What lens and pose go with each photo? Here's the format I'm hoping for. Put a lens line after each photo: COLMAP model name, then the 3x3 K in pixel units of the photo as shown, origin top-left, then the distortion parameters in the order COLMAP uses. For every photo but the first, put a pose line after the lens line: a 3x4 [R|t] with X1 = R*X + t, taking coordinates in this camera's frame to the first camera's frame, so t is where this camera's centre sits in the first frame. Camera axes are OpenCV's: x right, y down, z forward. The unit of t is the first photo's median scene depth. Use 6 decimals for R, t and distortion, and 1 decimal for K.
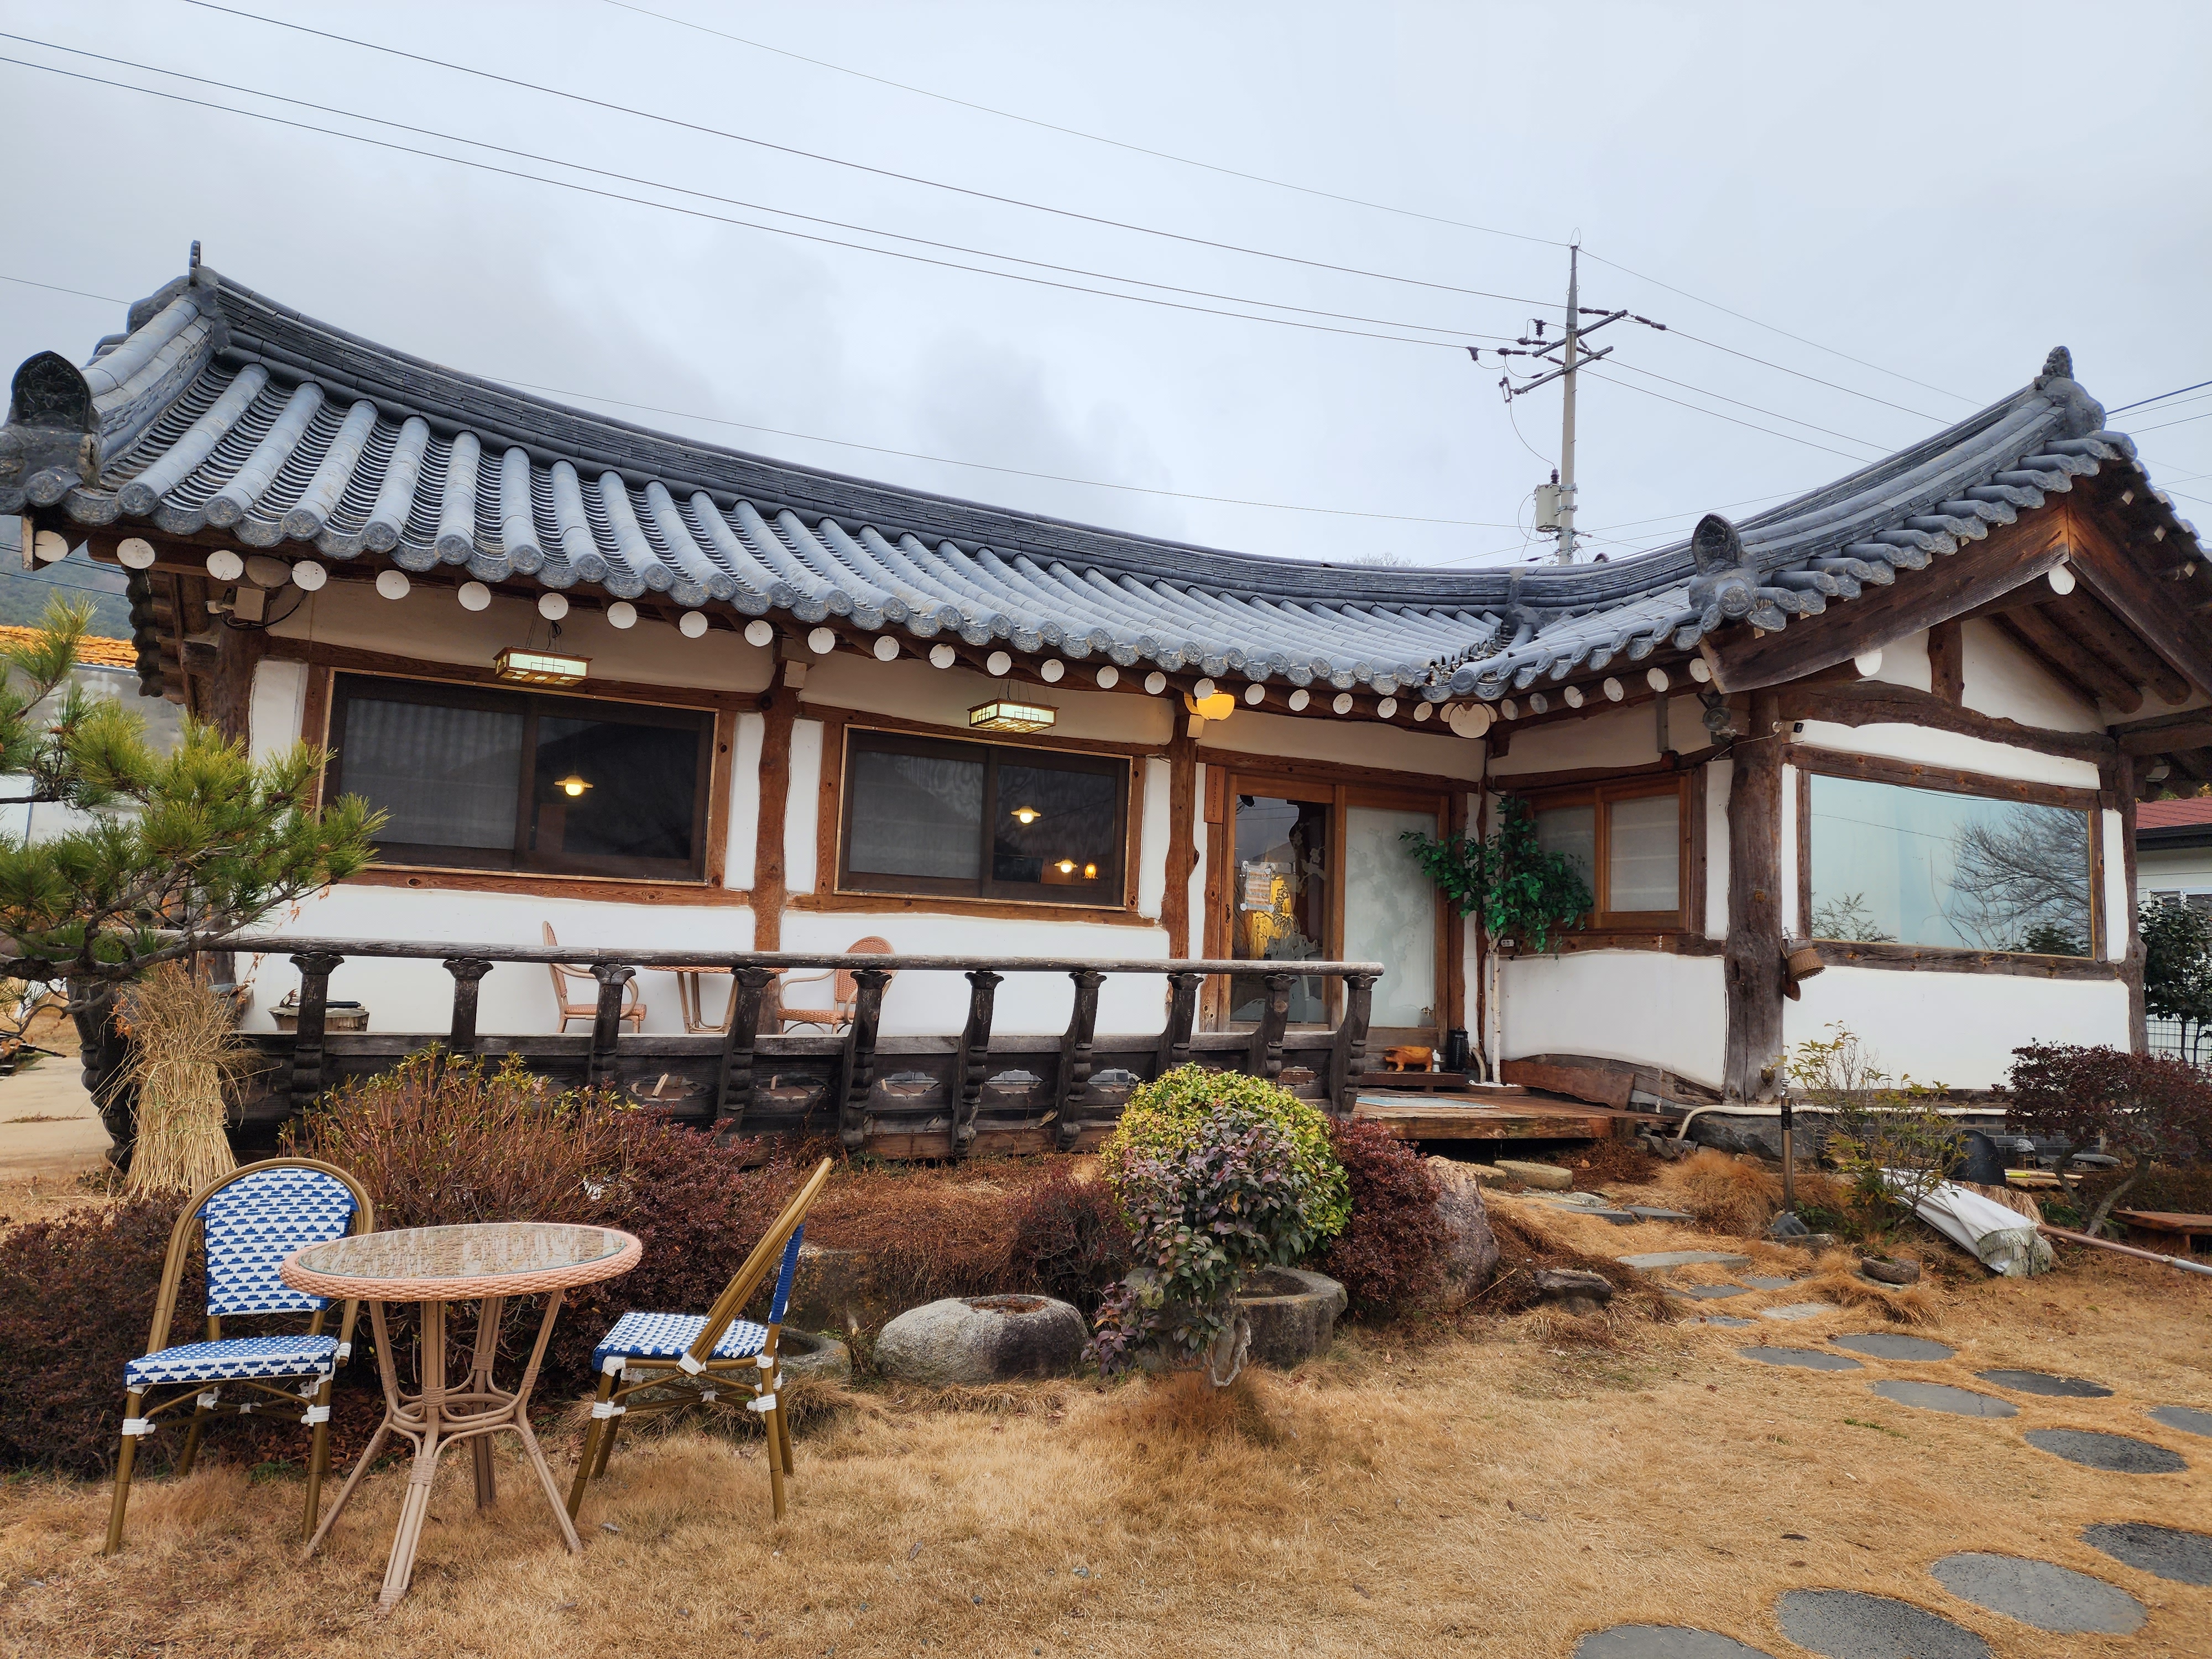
lens RADIAL K [[1490.3, 0, 1102.2], [0, 1490.3, 821.4], [0, 0, 1]] dist [0.074112, -0.055944]
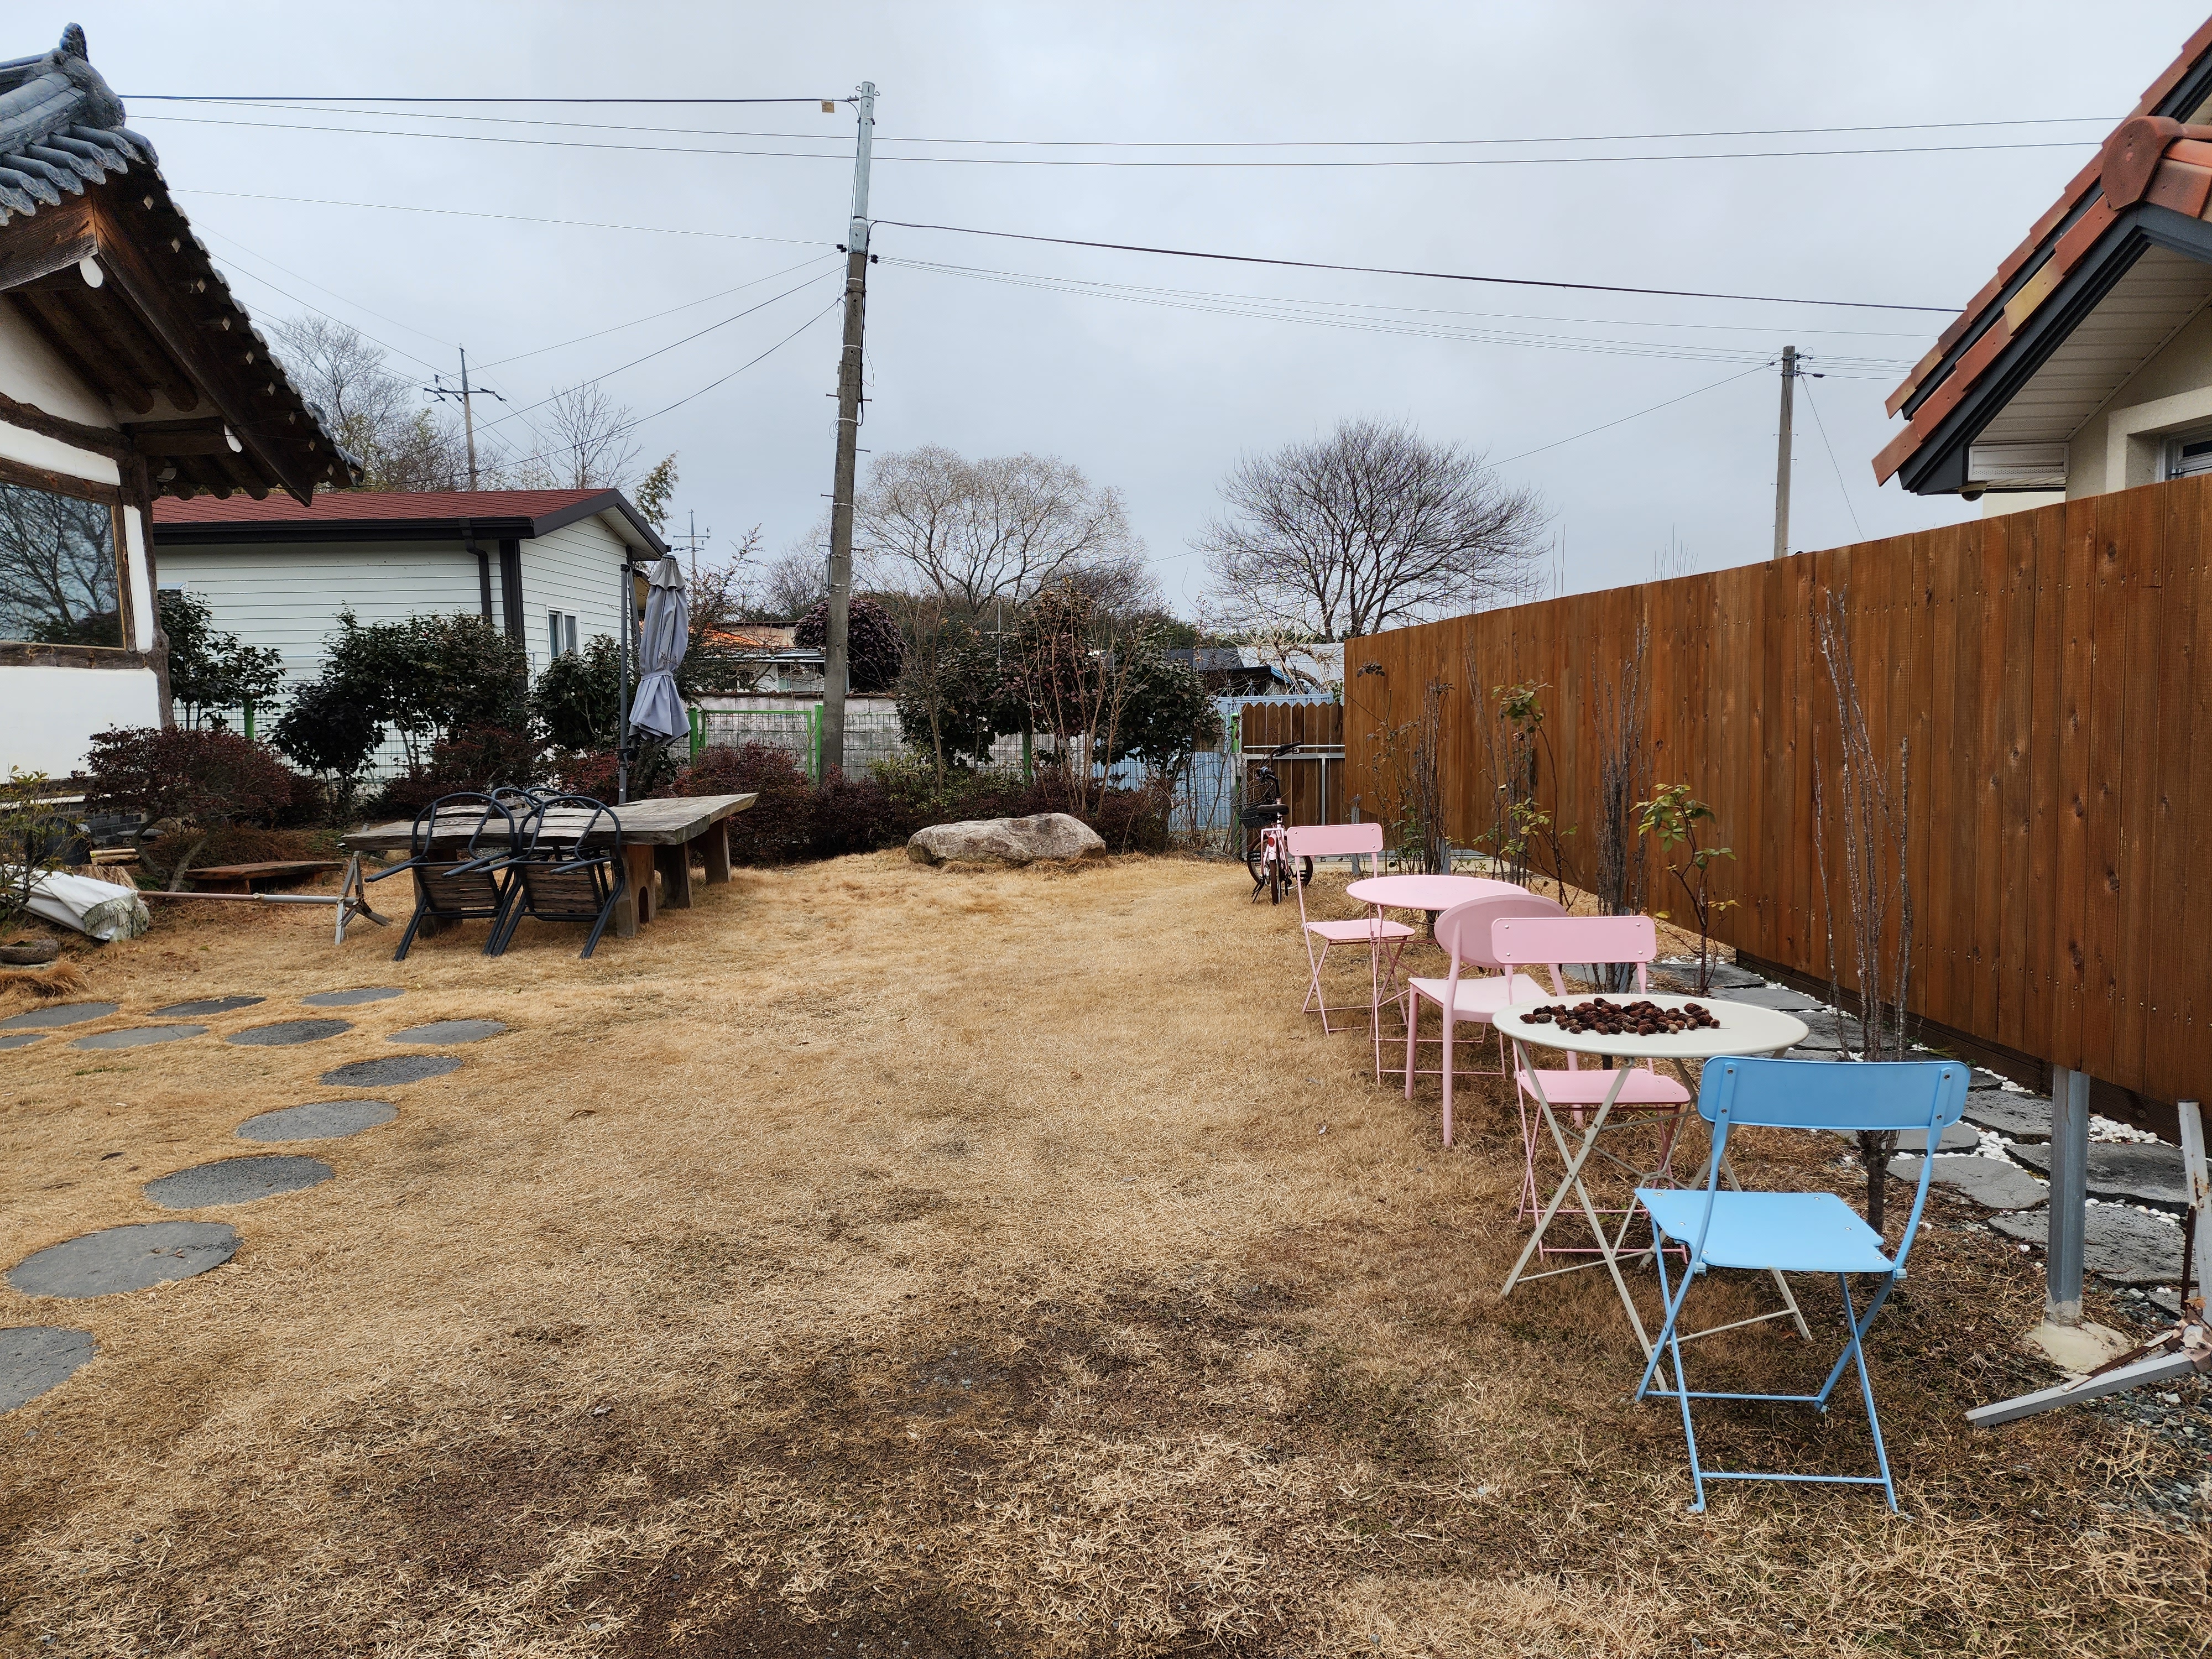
lens RADIAL K [[1490.3, 0, 1102.2], [0, 1490.3, 821.4], [0, 0, 1]] dist [0.074112, -0.055944]
pose [[0.364520, -0.129880, 0.922093, -0.114434], [-0.054752, 0.985523, 0.160459, 0.001633], [-0.929585, -0.108977, 0.352131, -0.021423]]
